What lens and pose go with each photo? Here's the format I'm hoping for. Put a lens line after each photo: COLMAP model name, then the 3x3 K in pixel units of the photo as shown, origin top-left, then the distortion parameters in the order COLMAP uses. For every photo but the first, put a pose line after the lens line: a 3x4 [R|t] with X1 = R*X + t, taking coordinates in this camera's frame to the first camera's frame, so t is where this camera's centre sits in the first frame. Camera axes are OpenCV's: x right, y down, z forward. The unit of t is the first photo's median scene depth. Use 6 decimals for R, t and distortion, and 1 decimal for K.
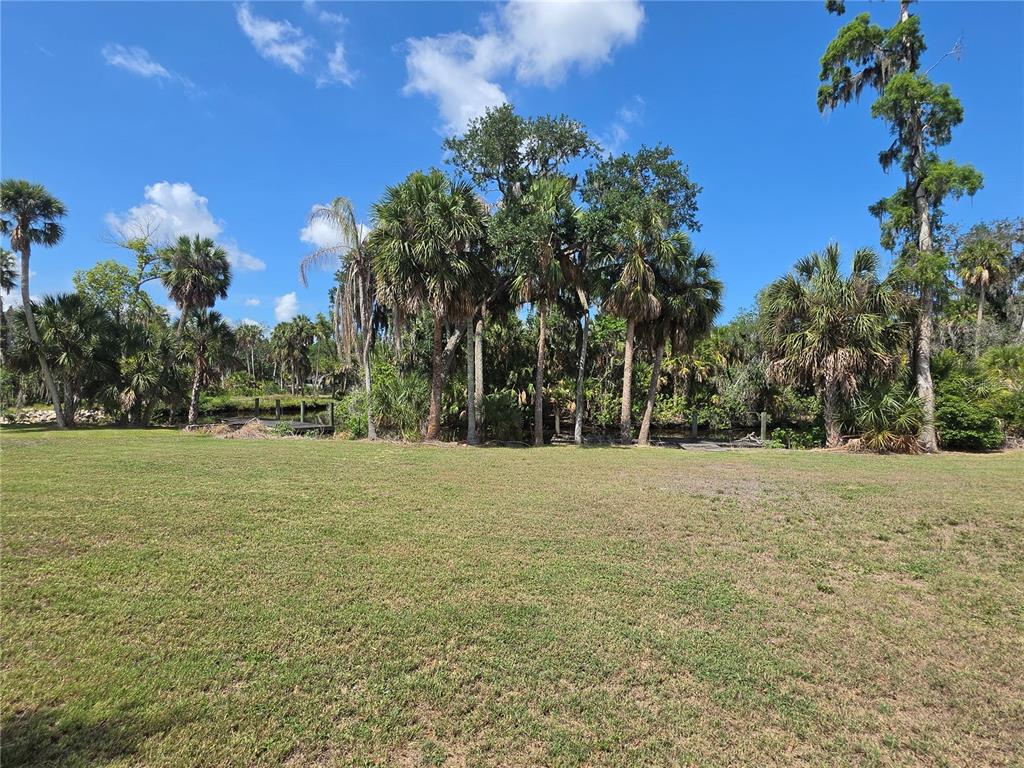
lens RADIAL K [[520.9, 0, 512.4], [0, 520.9, 385.4], [0, 0, 1]] dist [-0.009762, 0.000116]
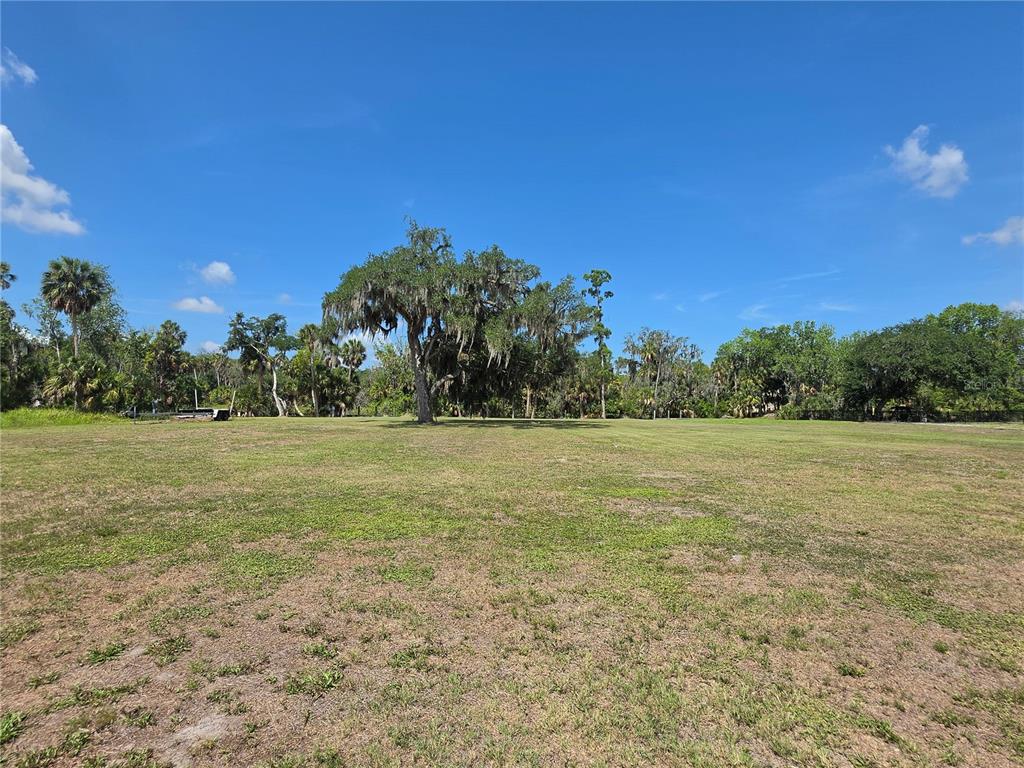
lens RADIAL K [[520.9, 0, 512.0], [0, 520.9, 386.2], [0, 0, 1]] dist [-0.009762, 0.000116]
pose [[0.945422, 0.010505, 0.325679, -1.117480], [-0.002623, 0.999693, -0.024632, -0.020141], [-0.325838, 0.022433, 0.945160, -2.470315]]
